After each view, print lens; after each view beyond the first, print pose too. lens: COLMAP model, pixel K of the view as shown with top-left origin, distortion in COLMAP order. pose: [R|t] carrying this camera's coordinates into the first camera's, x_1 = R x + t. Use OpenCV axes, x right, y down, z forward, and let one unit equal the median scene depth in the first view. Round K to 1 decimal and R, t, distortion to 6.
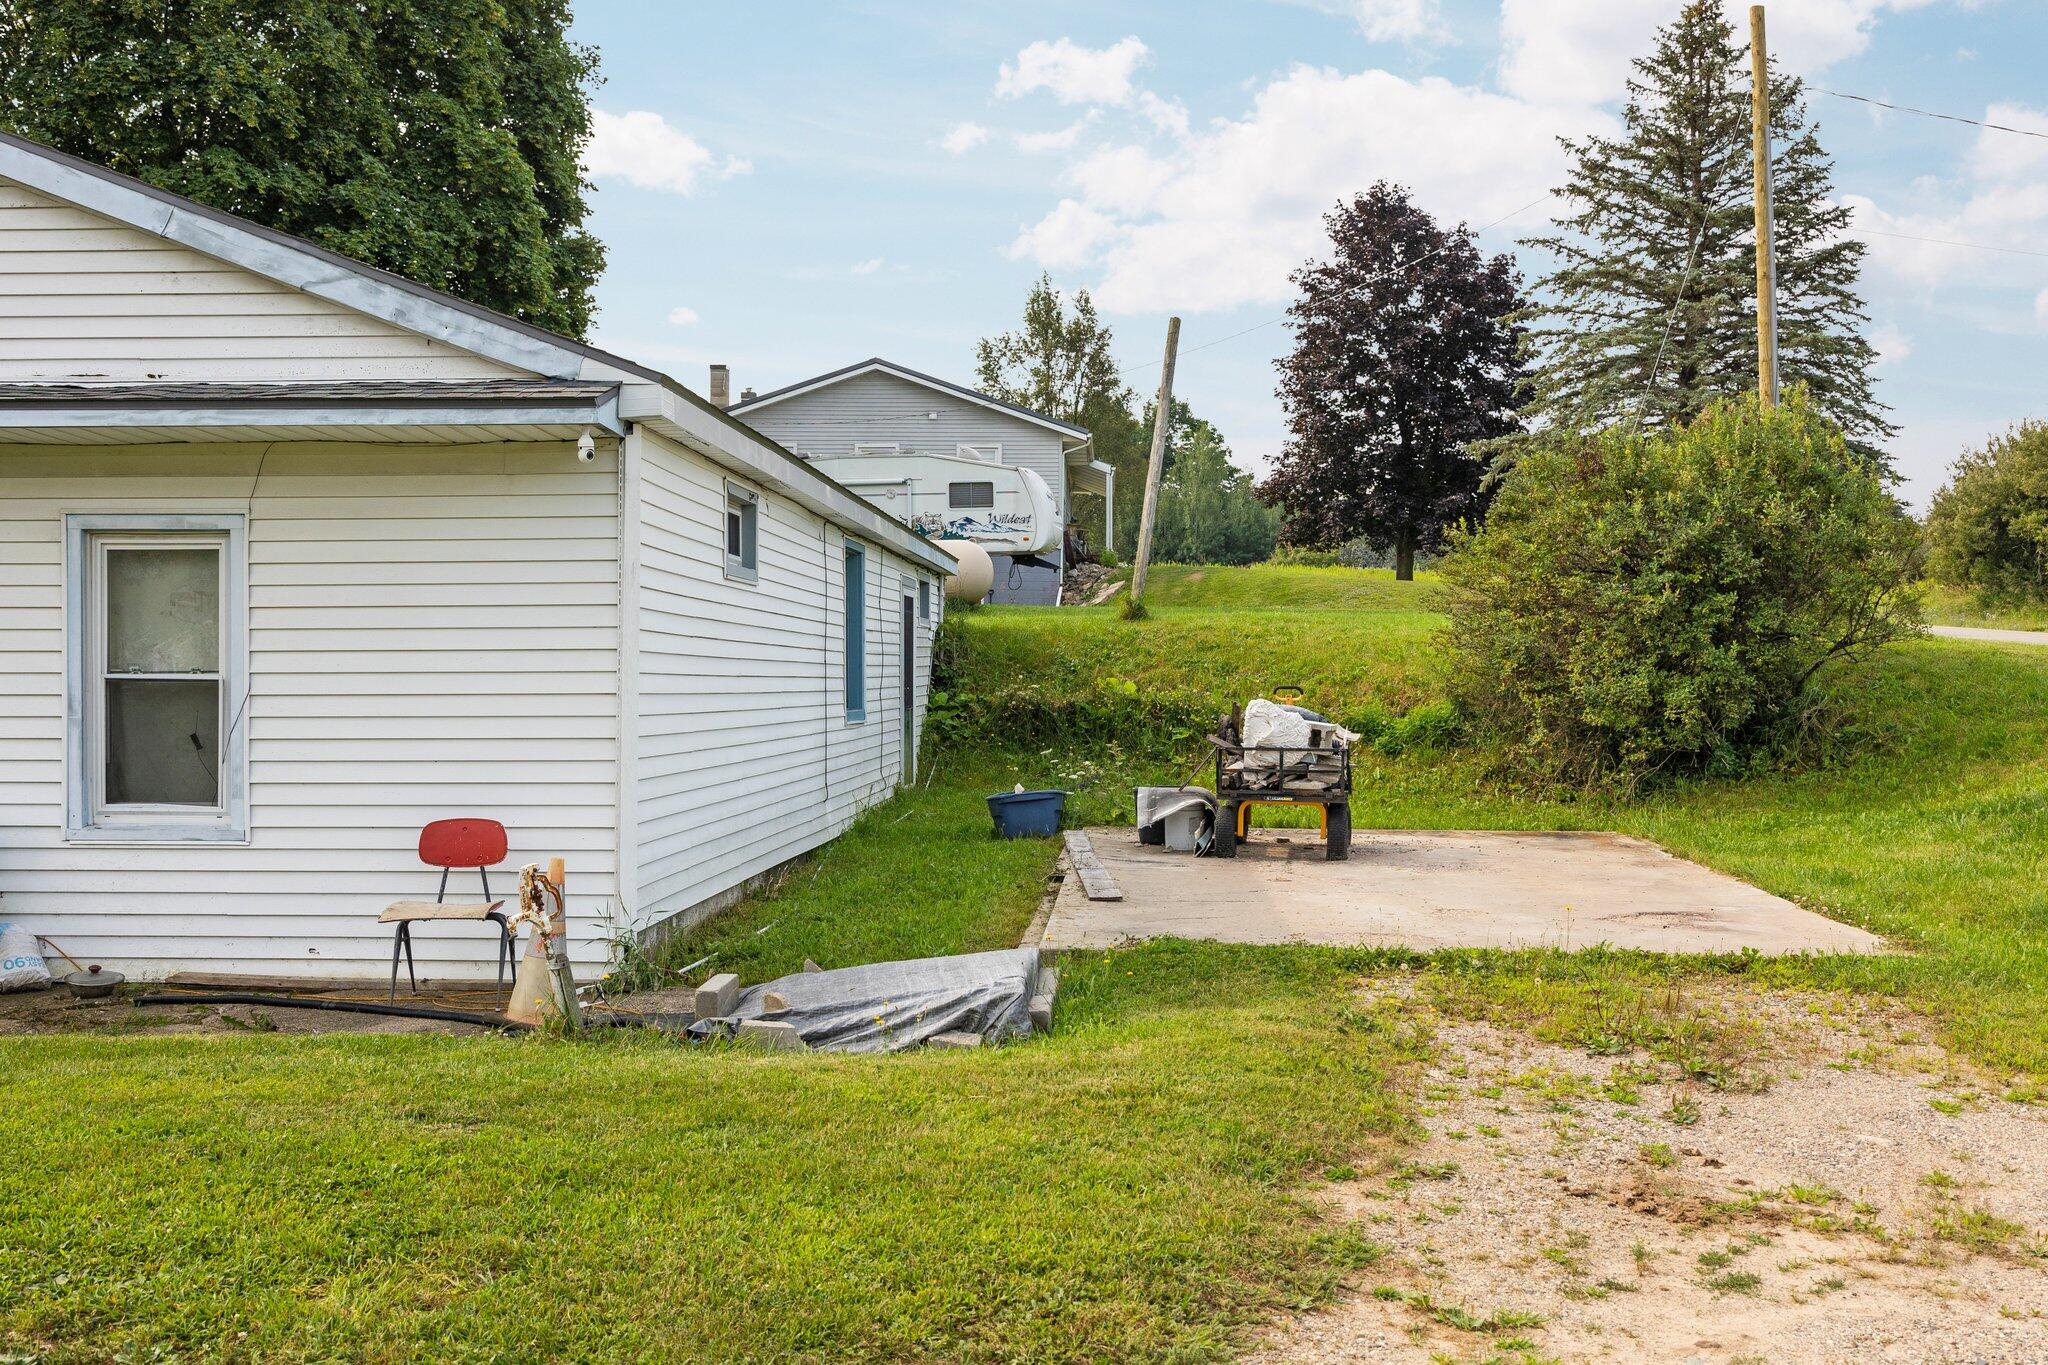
lens RADIAL K [[2029.3, 0, 1024.0], [0, 2029.3, 682.5], [0, 0, 1]] dist [0.000157, -0.000171]
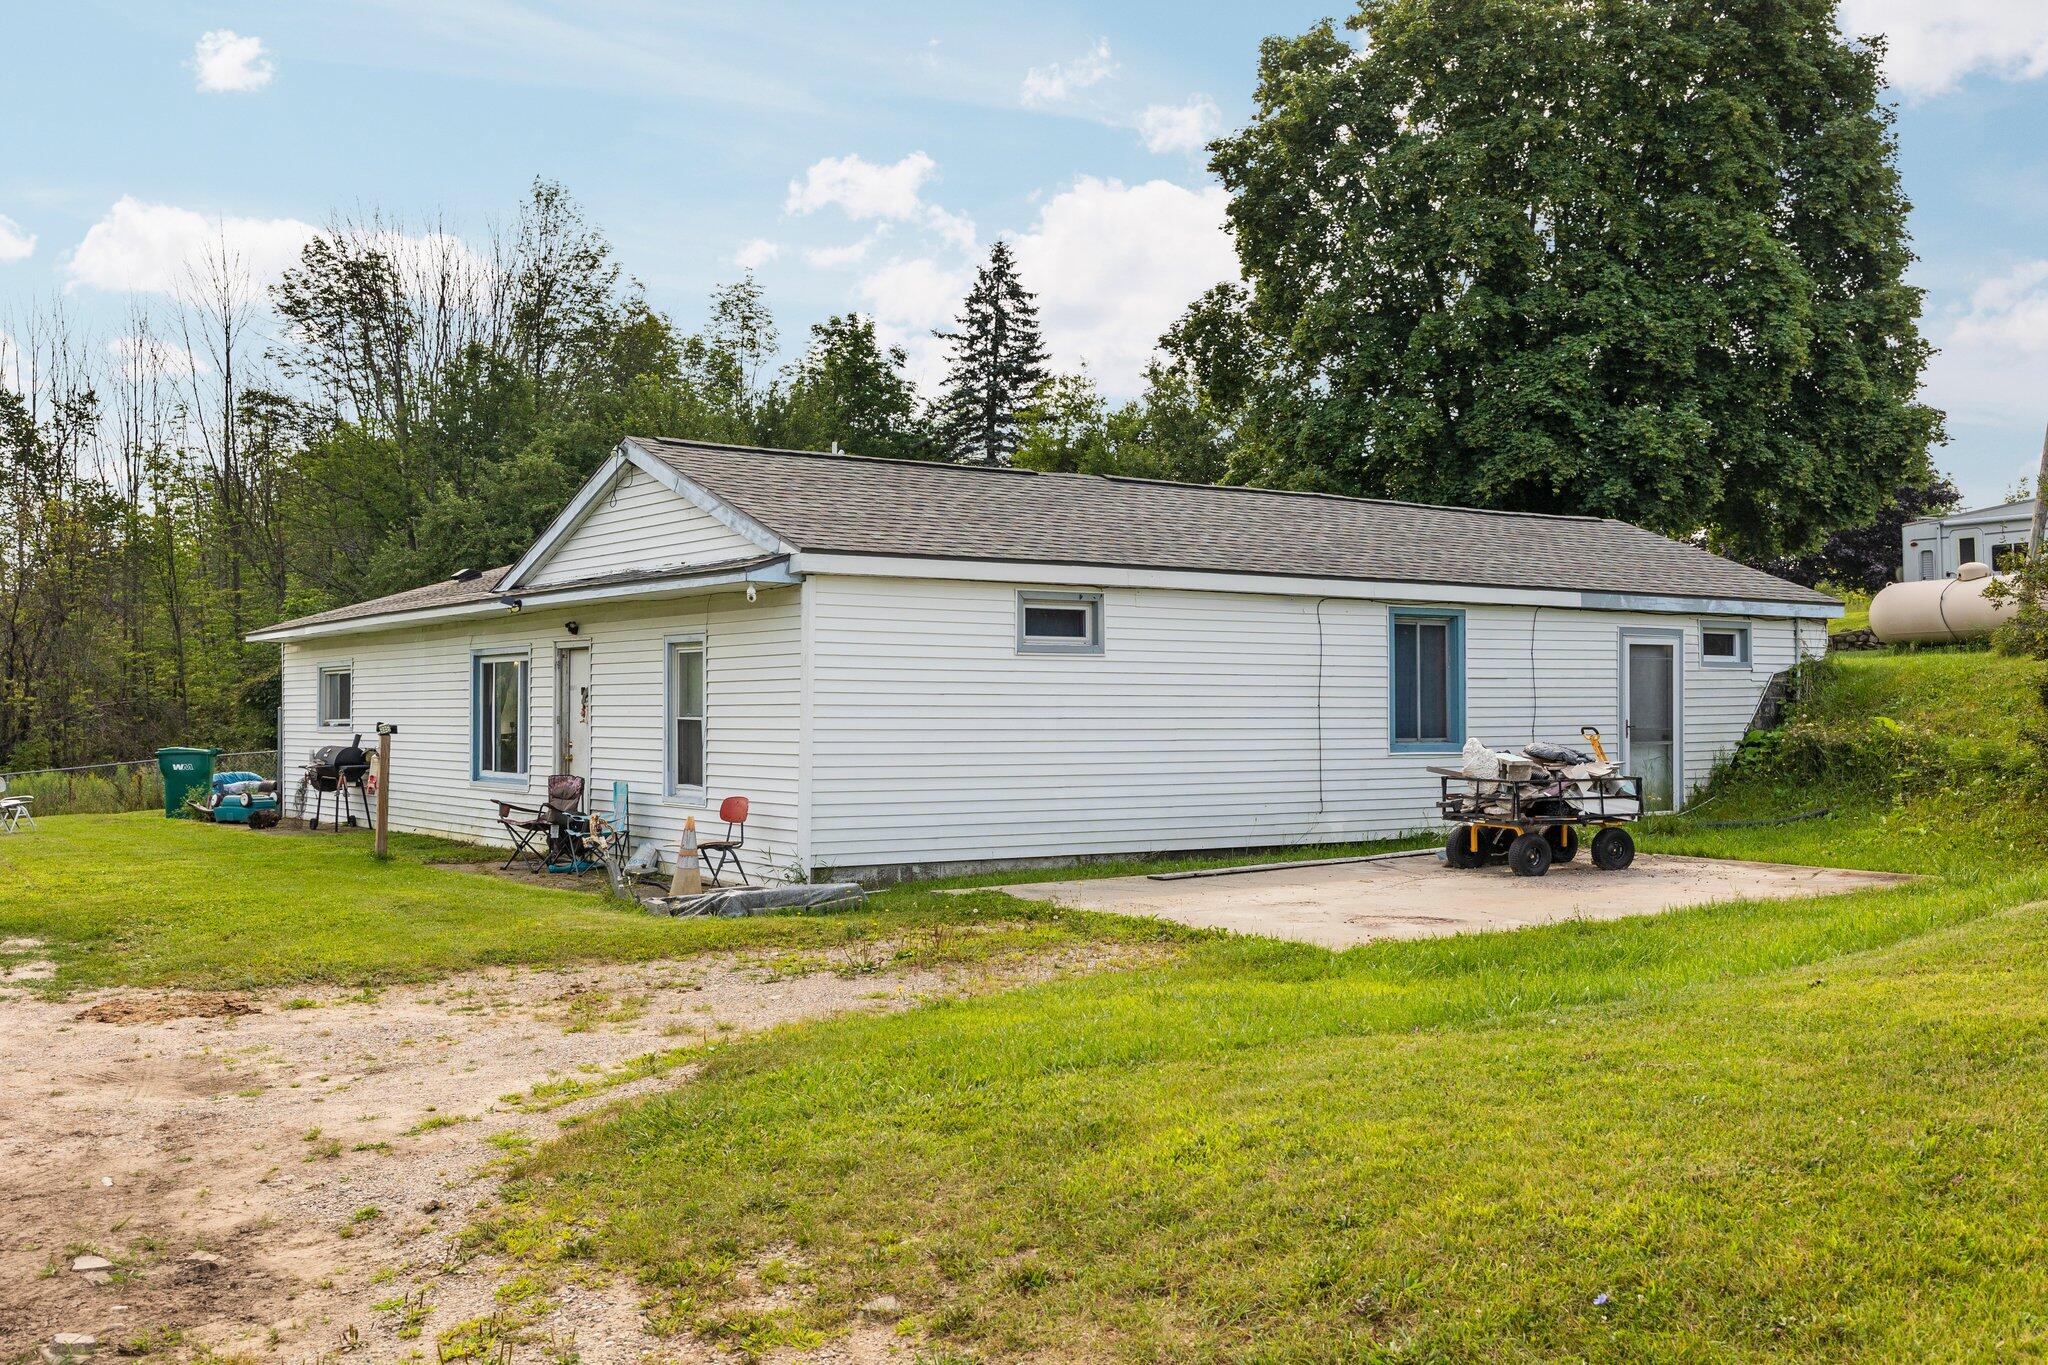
lens RADIAL K [[2029.3, 0, 1024.0], [0, 2029.3, 682.5], [0, 0, 1]] dist [0.000157, -0.000171]
pose [[0.610305, -0.011047, -0.792090, 1.275401], [-0.002689, 0.999868, -0.016016, -0.006792], [0.792162, 0.011904, 0.610195, 0.077063]]
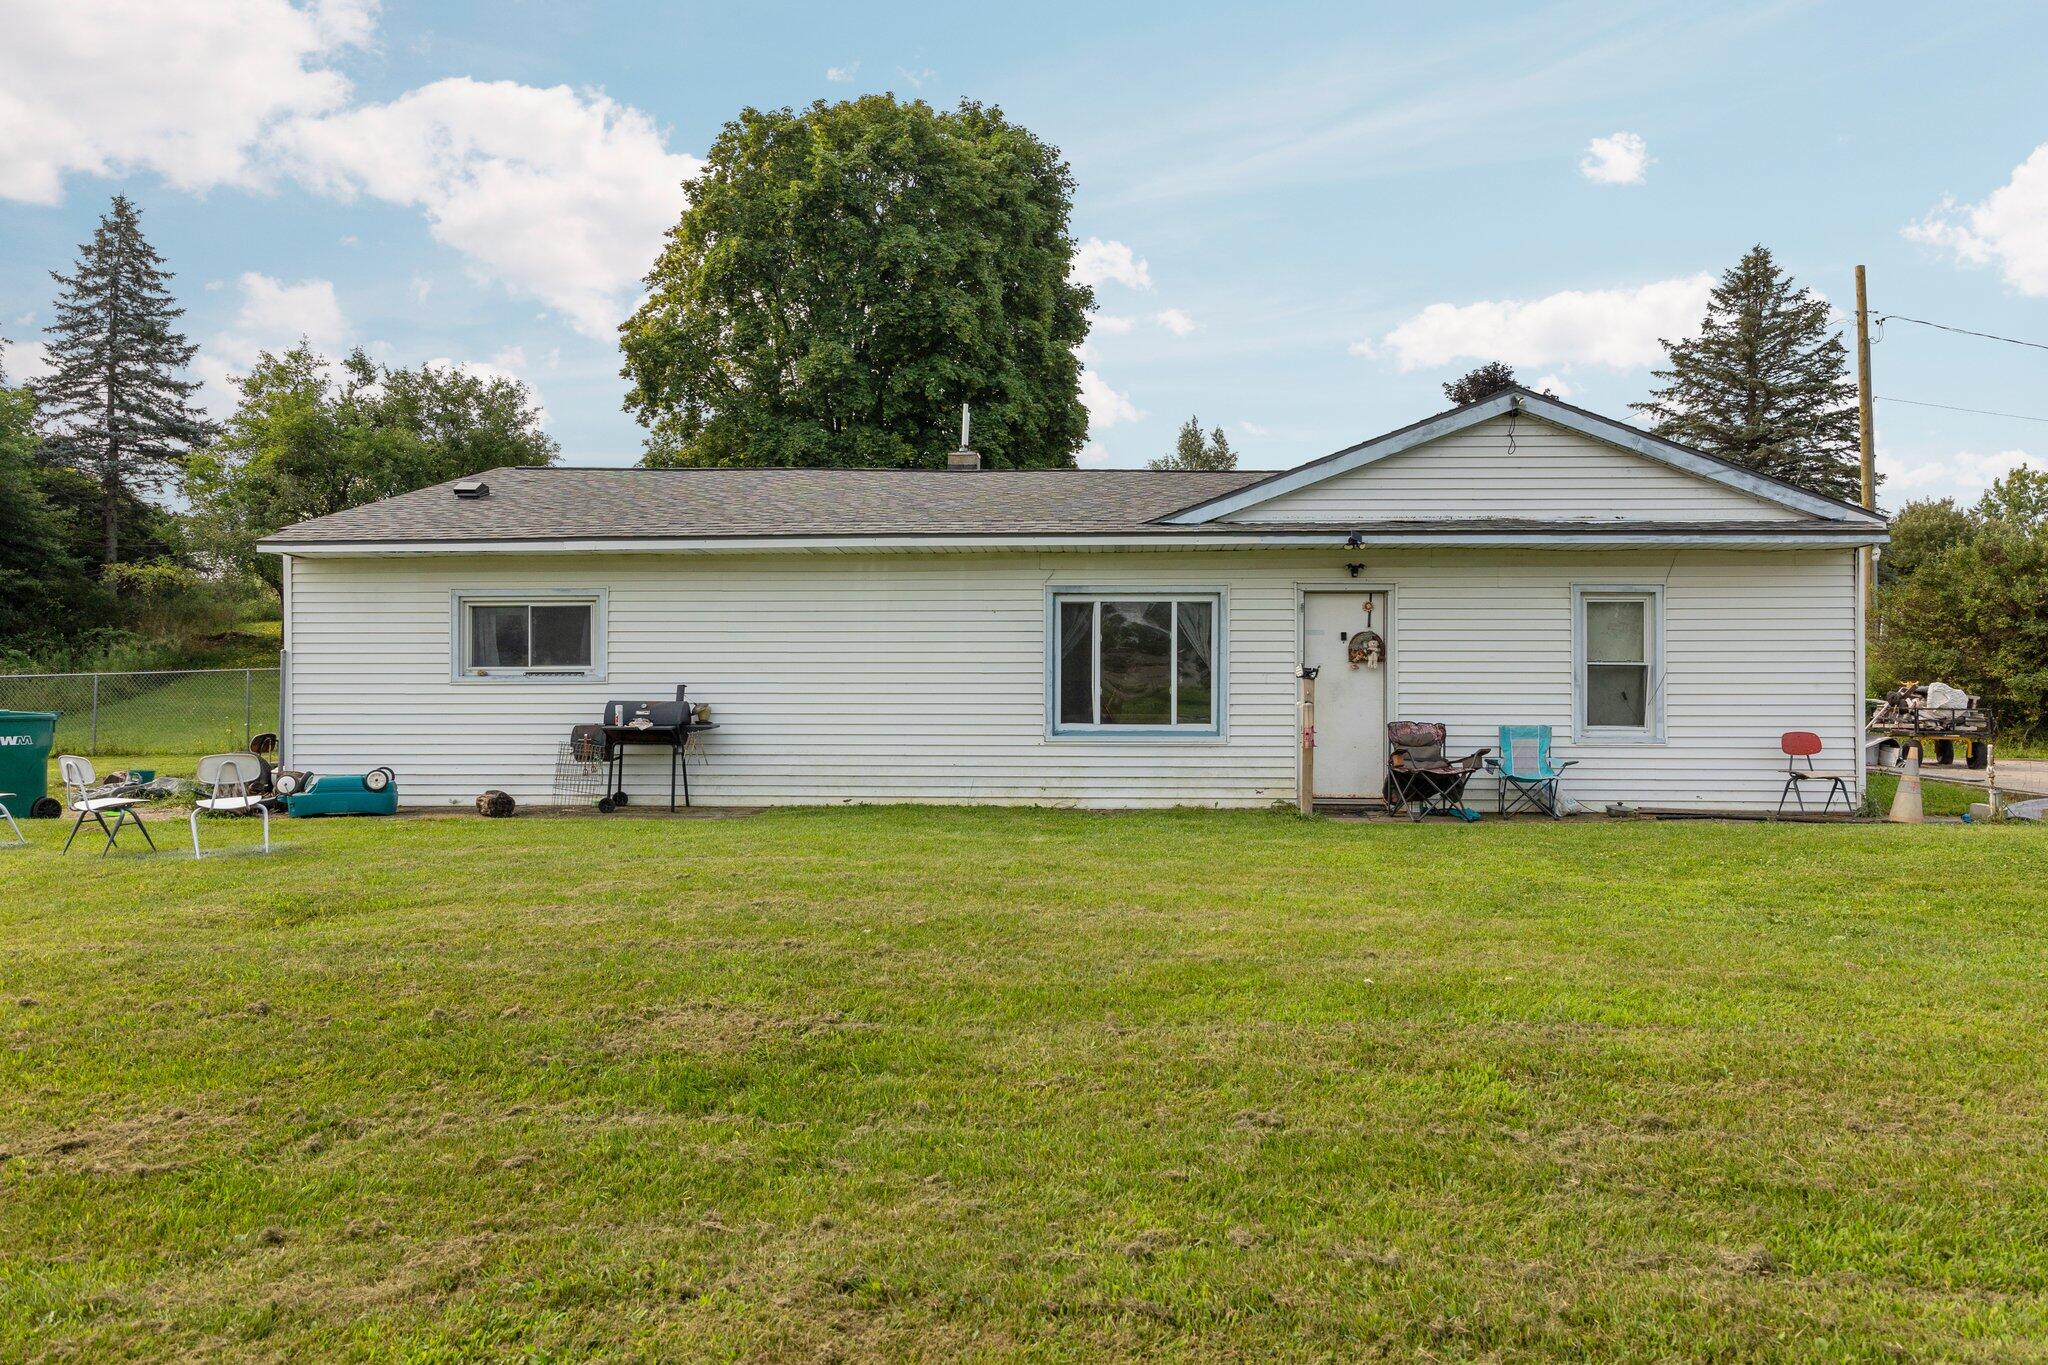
lens RADIAL K [[1397.4, 0, 1024.0], [0, 1397.4, 682.5], [0, 0, 1]] dist [0.002394, -0.000768]
pose [[0.999919, 0.003882, -0.012144, -0.989487], [-0.003942, 0.999980, -0.004906, 0.024955], [0.012125, 0.004953, 0.999914, -0.414584]]
